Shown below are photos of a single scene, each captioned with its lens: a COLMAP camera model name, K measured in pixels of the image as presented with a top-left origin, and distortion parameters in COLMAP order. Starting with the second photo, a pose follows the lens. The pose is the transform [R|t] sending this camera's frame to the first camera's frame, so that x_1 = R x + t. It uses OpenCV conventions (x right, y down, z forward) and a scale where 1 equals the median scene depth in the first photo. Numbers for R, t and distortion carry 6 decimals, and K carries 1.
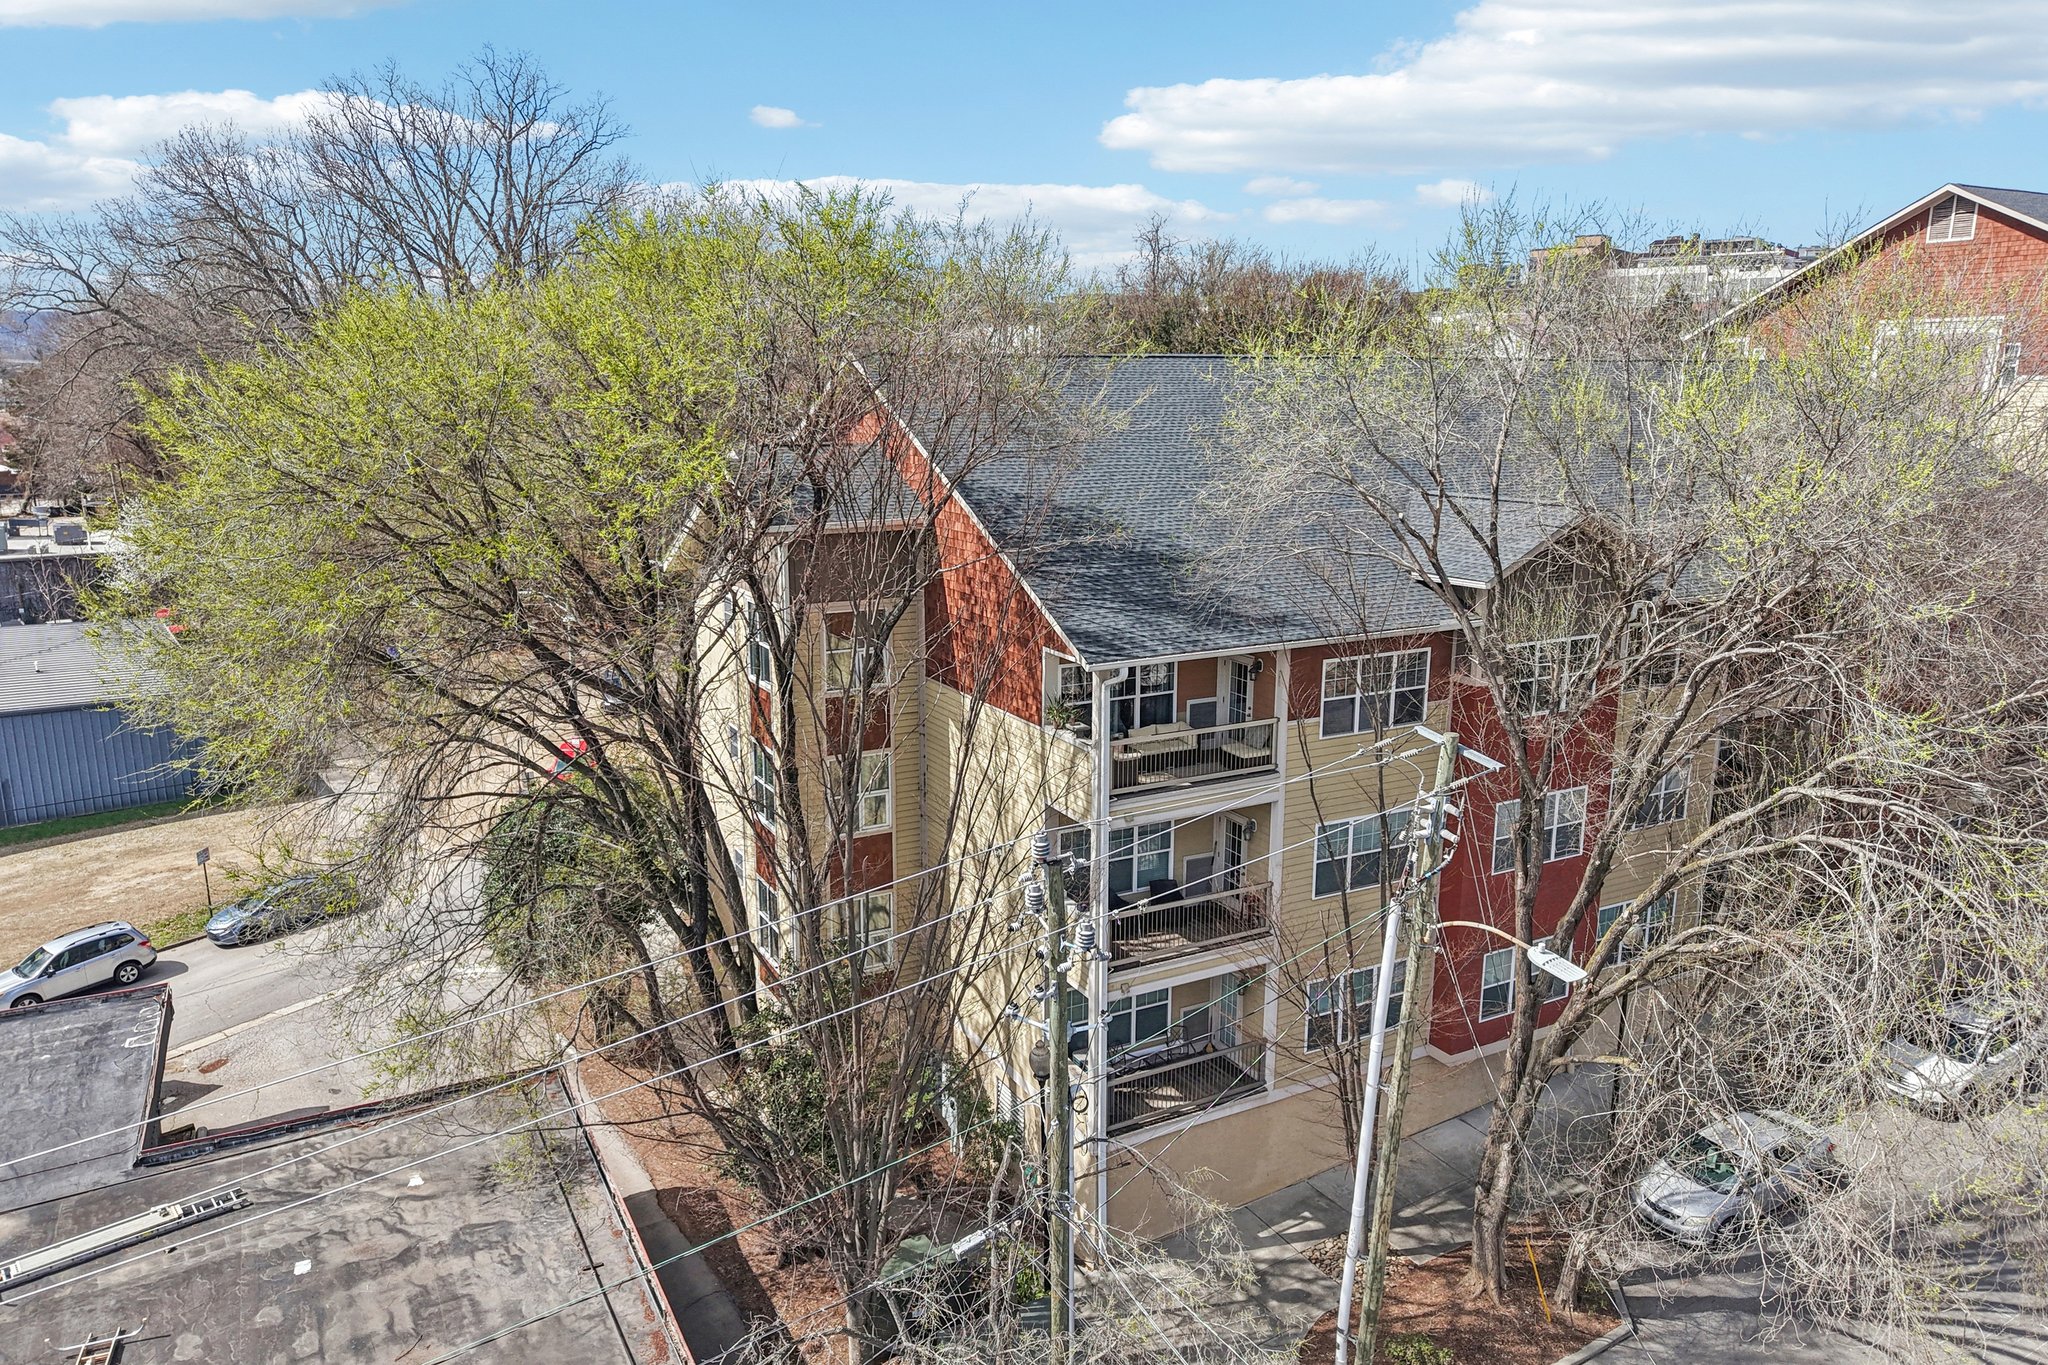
lens RADIAL K [[1394.3, 0, 1024.0], [0, 1394.3, 682.5], [0, 0, 1]] dist [0.040091, -0.048960]
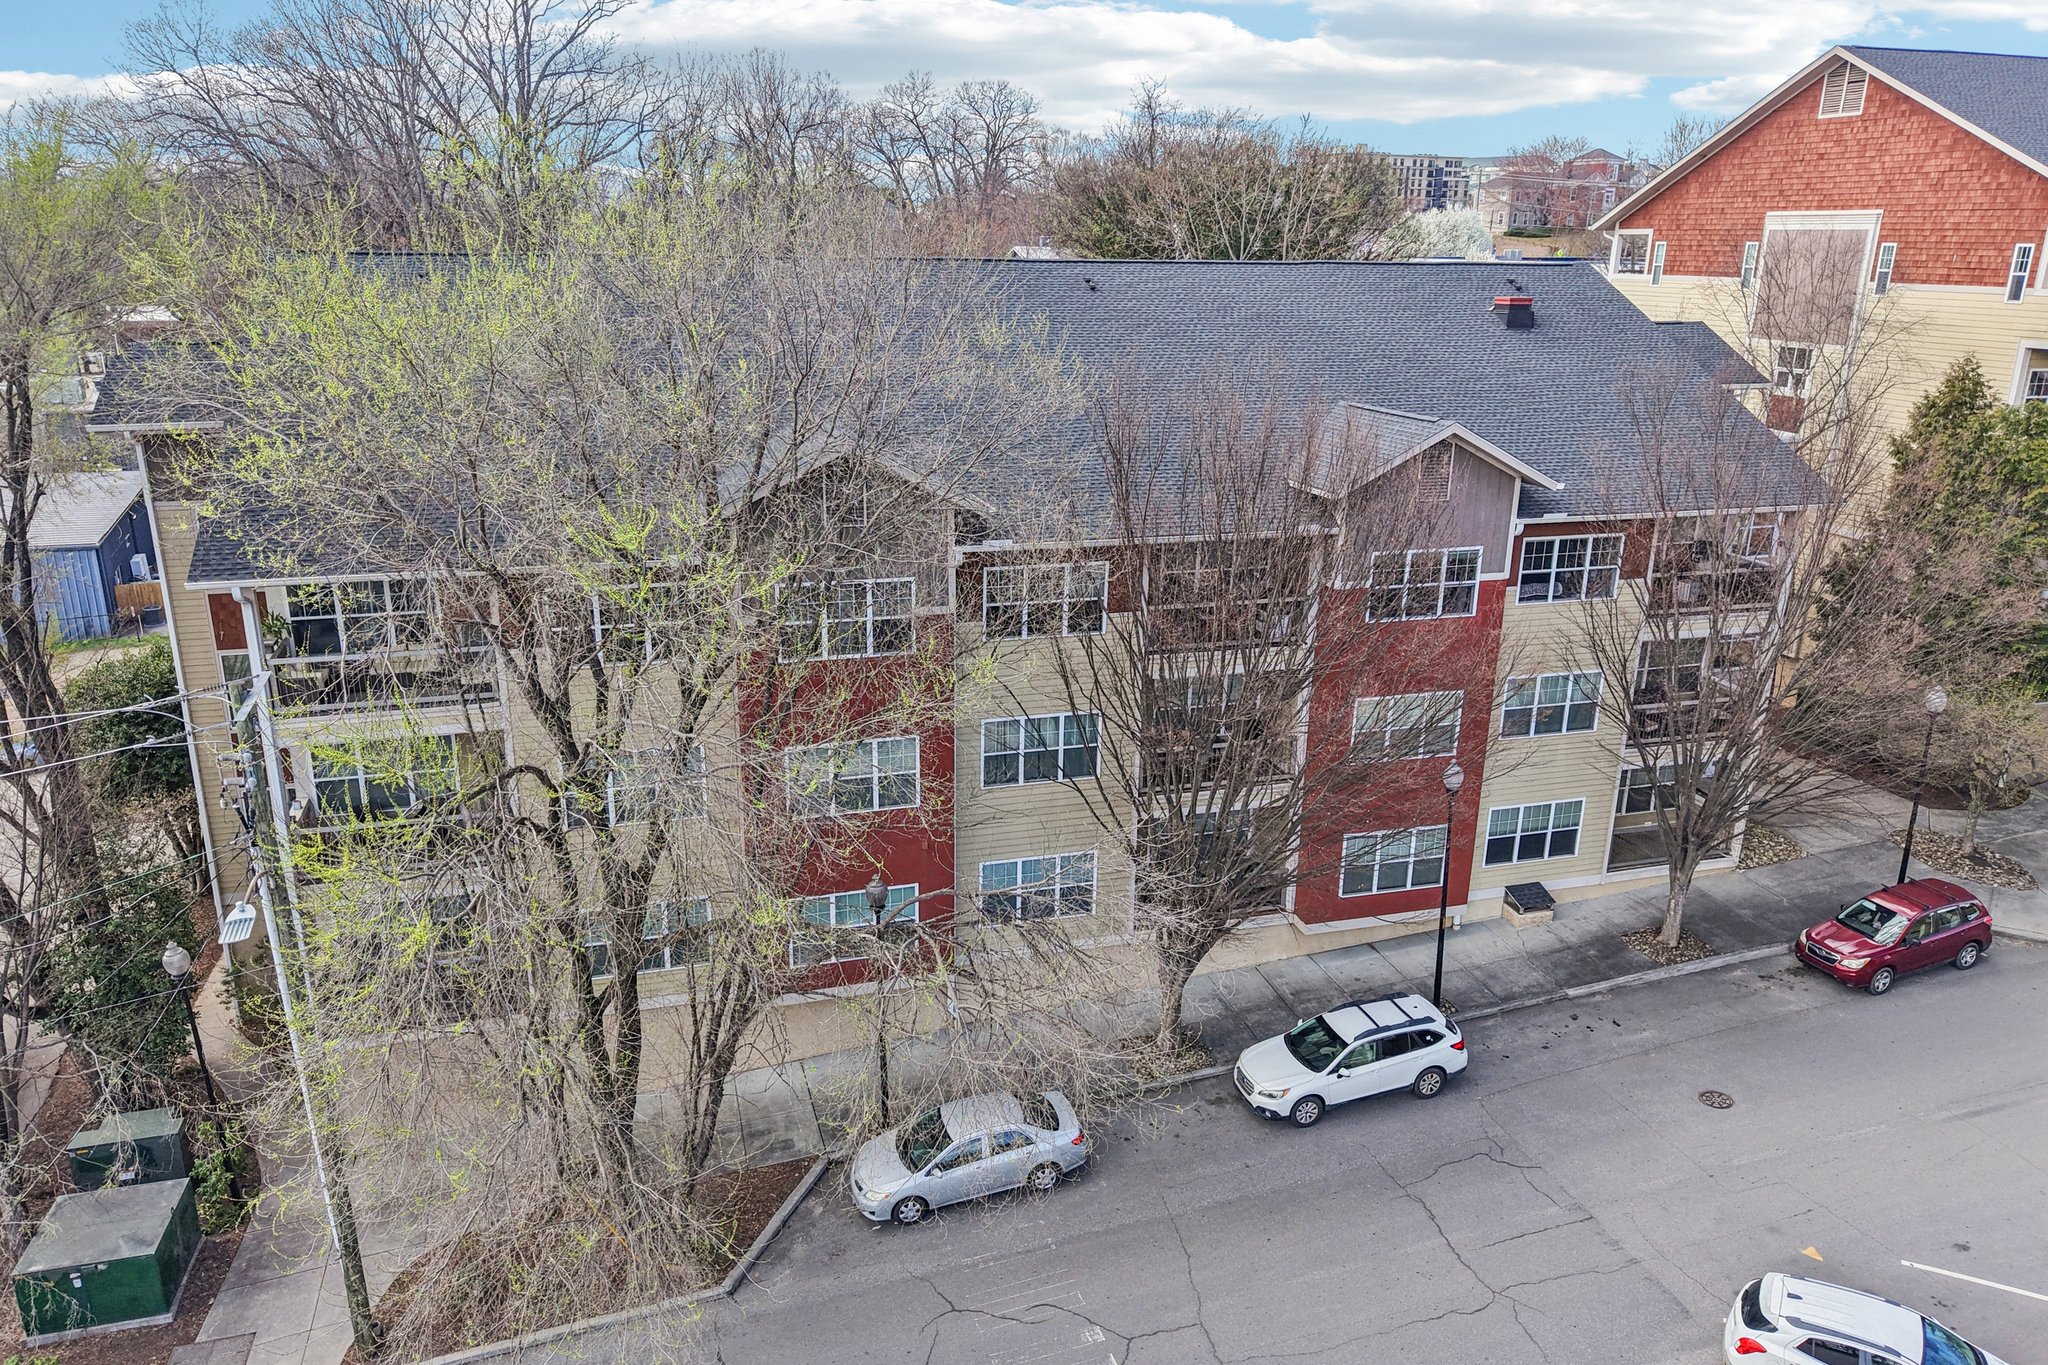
lens RADIAL K [[1416.3, 0, 1024.0], [0, 1416.3, 682.5], [0, 0, 1]] dist [0.020330, -0.008581]
pose [[0.978712, 0.075618, -0.190800, 0.818980], [-0.058200, 0.993745, 0.095304, -0.072257], [0.196813, -0.082171, 0.976992, 0.108054]]
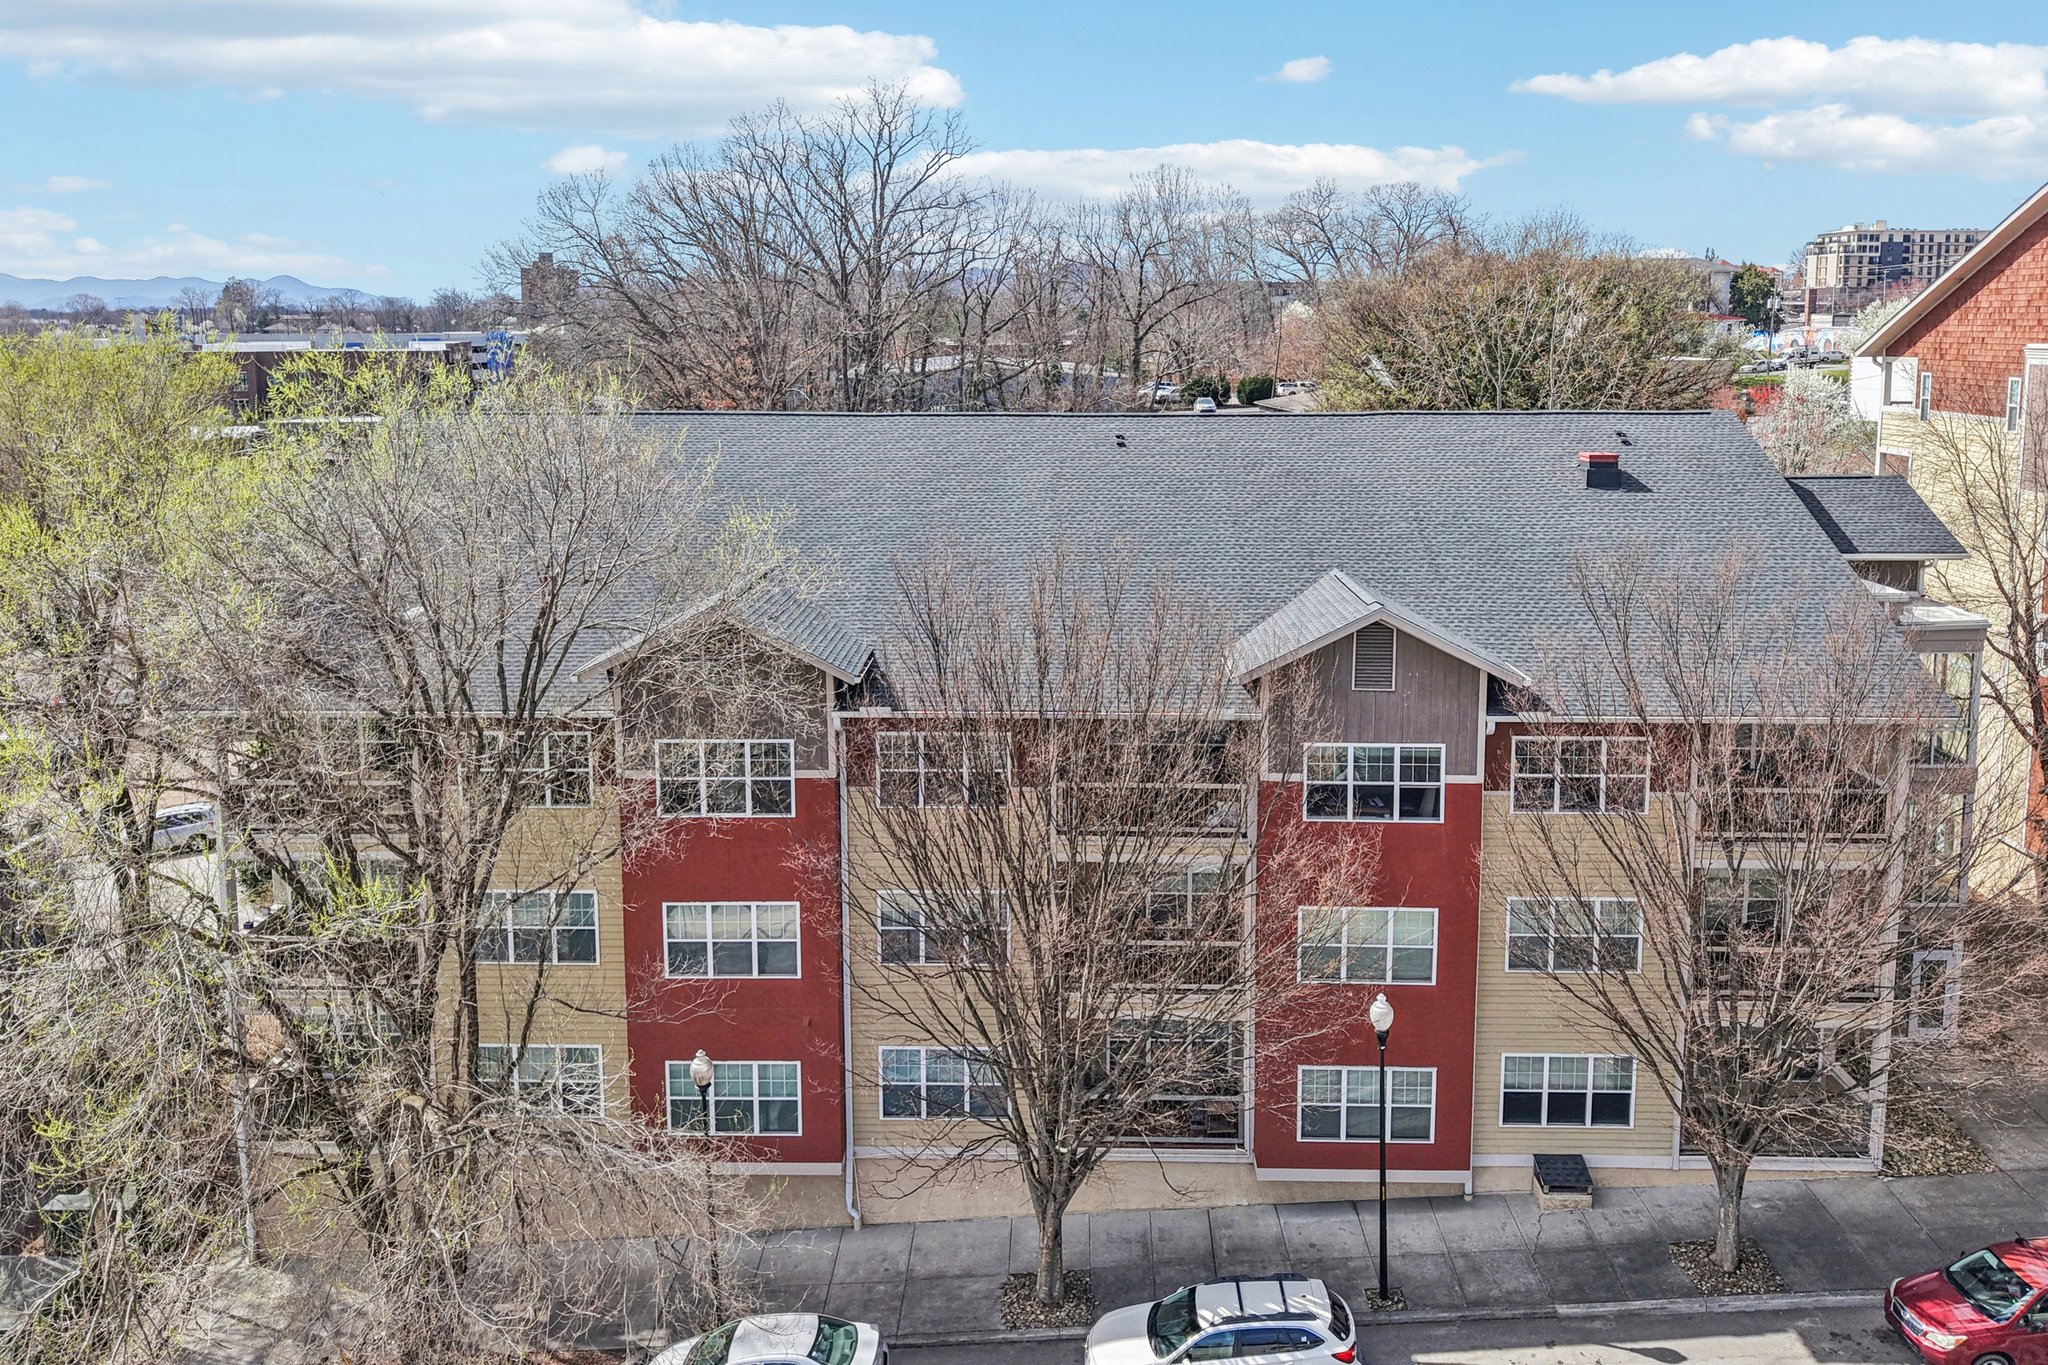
lens RADIAL K [[1462.0, 0, 1032.4], [0, 1462.0, 486.7], [0, 0, 1]] dist [0.005635, -0.003662]
pose [[0.863918, 0.052217, -0.500918, 1.267366], [-0.101878, 0.992167, -0.072281, -0.184559], [0.493220, 0.113477, 0.862471, 0.262409]]
